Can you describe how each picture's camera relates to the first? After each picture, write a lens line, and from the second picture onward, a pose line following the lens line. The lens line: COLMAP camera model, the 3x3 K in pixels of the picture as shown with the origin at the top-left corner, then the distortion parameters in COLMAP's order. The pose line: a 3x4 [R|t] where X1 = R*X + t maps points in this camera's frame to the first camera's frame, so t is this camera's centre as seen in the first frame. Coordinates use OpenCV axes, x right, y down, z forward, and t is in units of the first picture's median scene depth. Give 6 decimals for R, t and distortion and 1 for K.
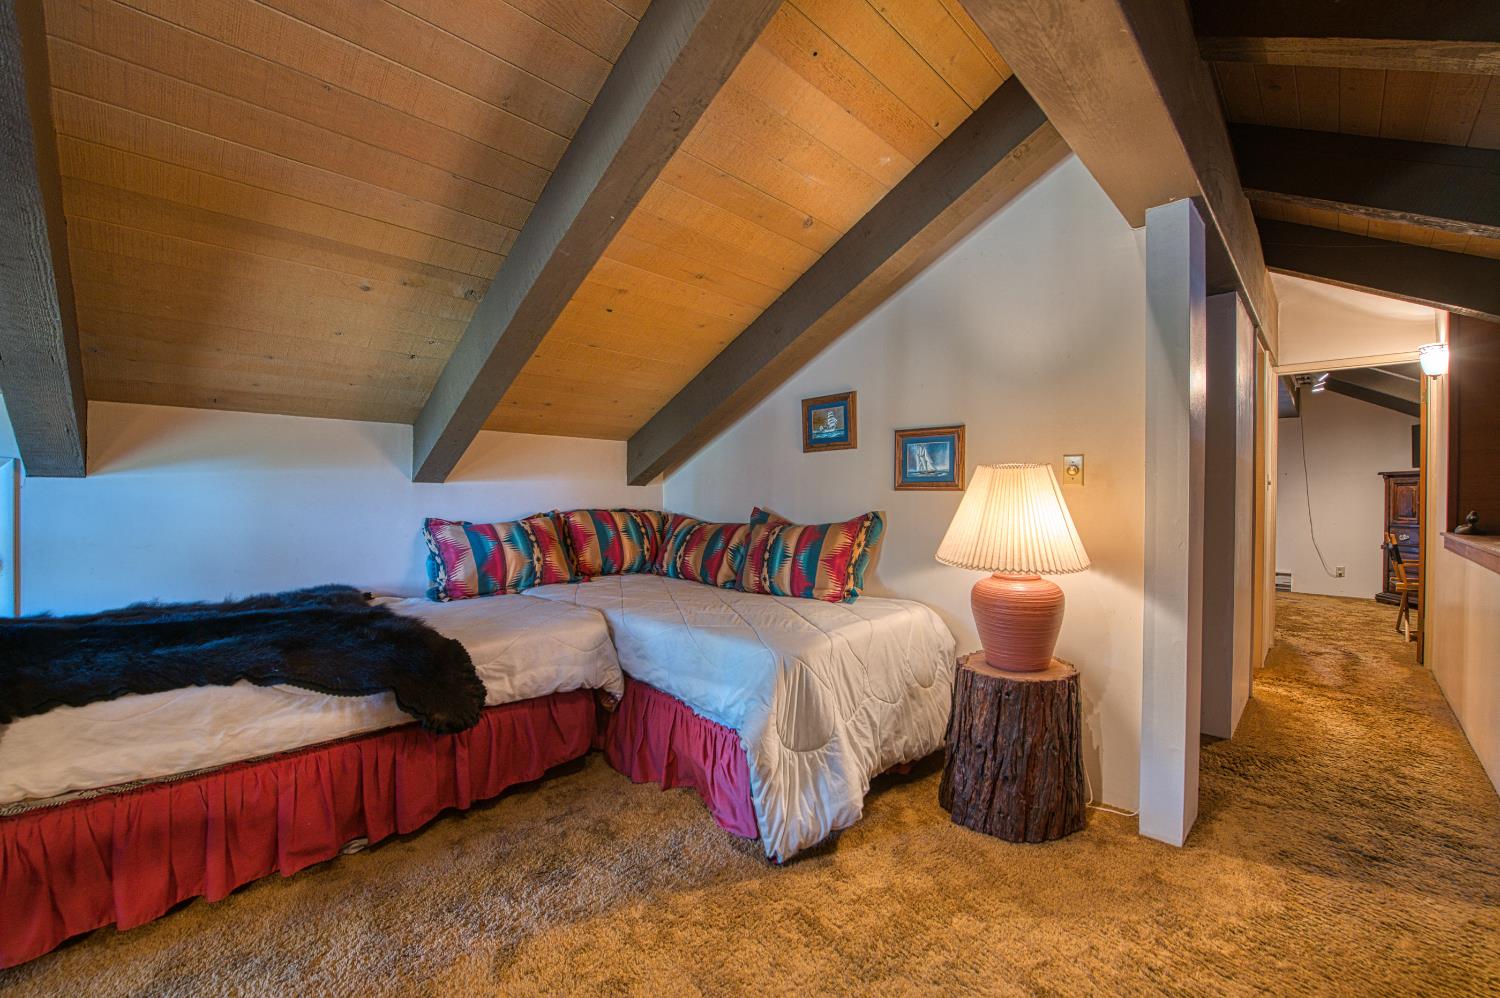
lens RADIAL K [[610.1, 0, 748.6], [0, 610.1, 506.5], [0, 0, 1]] dist [-0.016925, -0.000029]
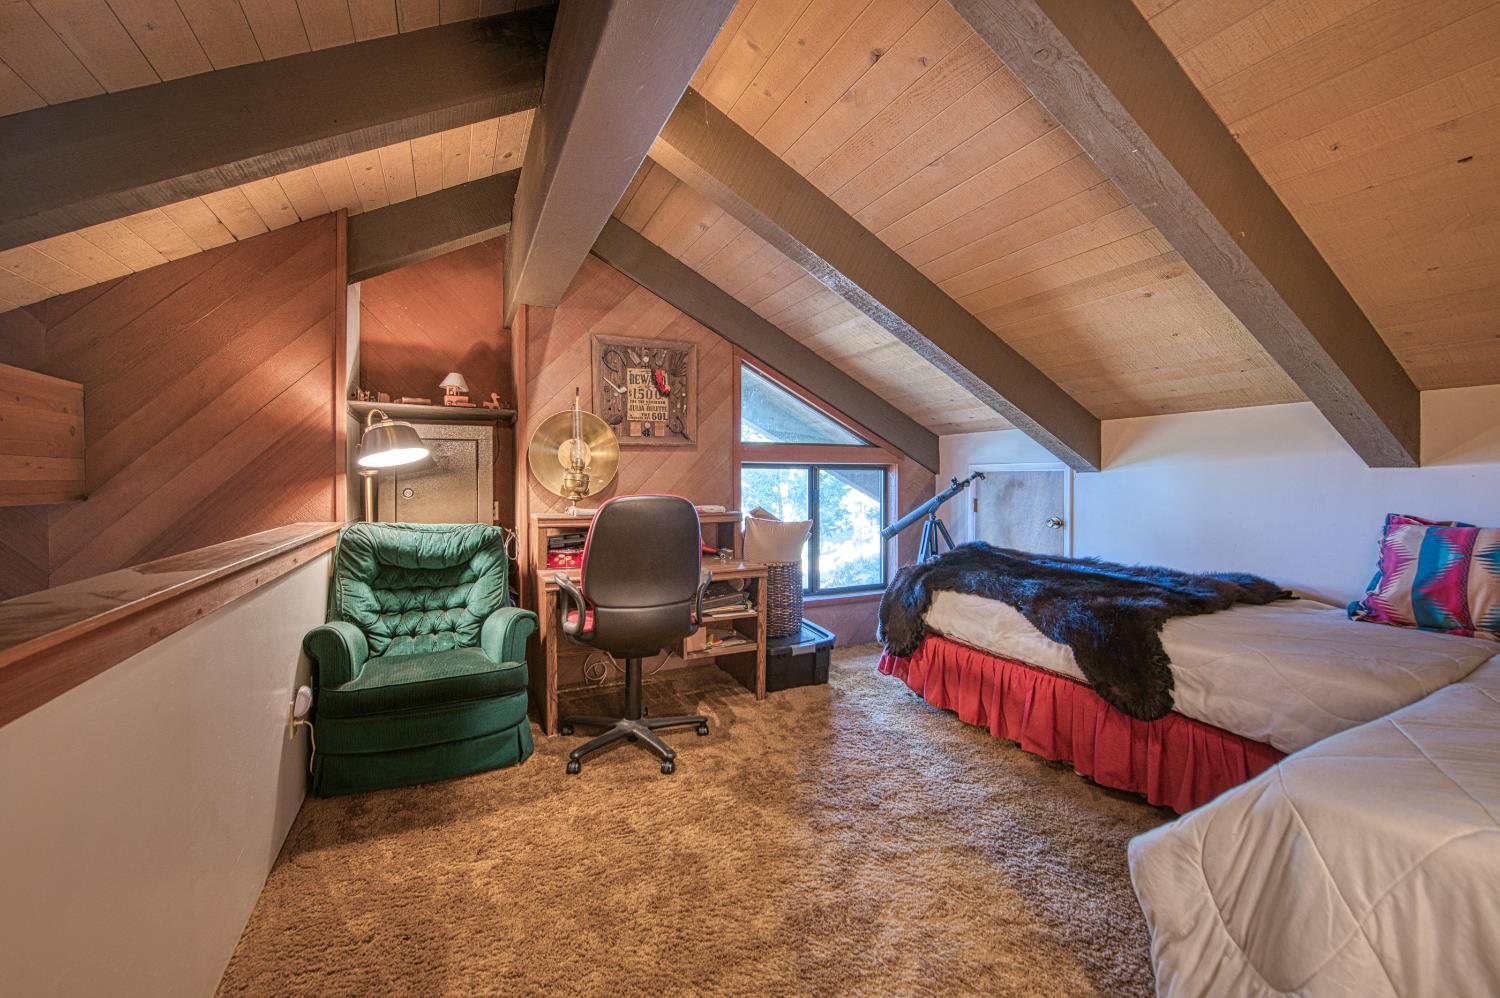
lens RADIAL K [[610.1, 0, 748.6], [0, 610.1, 506.5], [0, 0, 1]] dist [-0.016925, -0.000029]
pose [[-0.326851, 0.031355, -0.944556, 0.496643], [-0.019827, 0.999002, 0.040024, -0.005190], [0.944868, 0.031809, -0.325903, 0.521306]]
